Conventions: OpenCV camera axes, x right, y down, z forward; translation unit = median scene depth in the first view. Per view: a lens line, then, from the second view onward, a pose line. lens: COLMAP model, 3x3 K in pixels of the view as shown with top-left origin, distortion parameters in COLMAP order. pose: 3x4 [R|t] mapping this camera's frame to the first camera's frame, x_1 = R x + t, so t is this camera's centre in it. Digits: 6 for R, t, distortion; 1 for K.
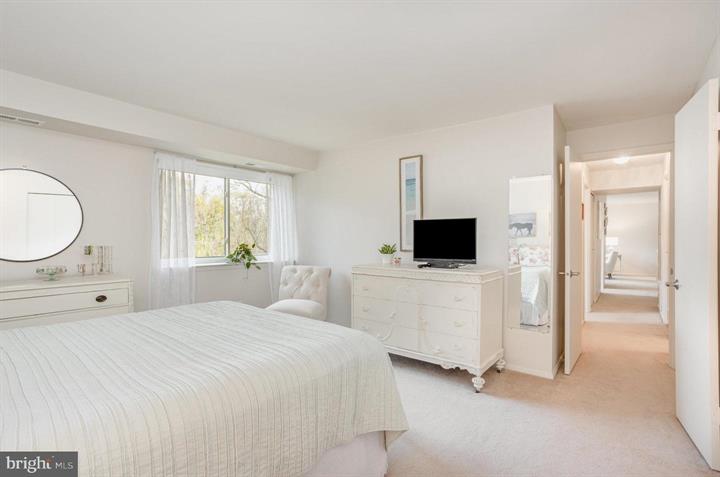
lens RADIAL K [[352.3, 0, 360.0], [0, 352.3, 238.5], [0, 0, 1]] dist [-0.048841, 0.027145]
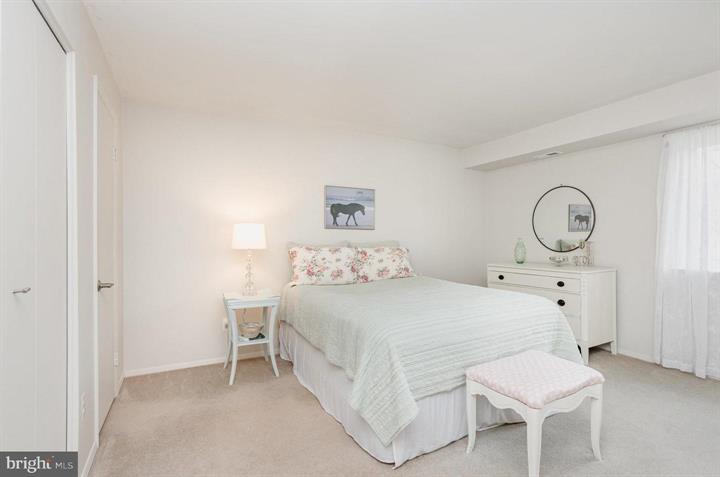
lens RADIAL K [[352.3, 0, 360.0], [0, 352.3, 238.5], [0, 0, 1]] dist [-0.048841, 0.027145]
pose [[-0.412355, 0.004674, -0.911011, 0.929675], [0.009119, 0.999958, 0.001003, 0.004608], [0.910978, -0.007894, -0.412380, 1.182225]]
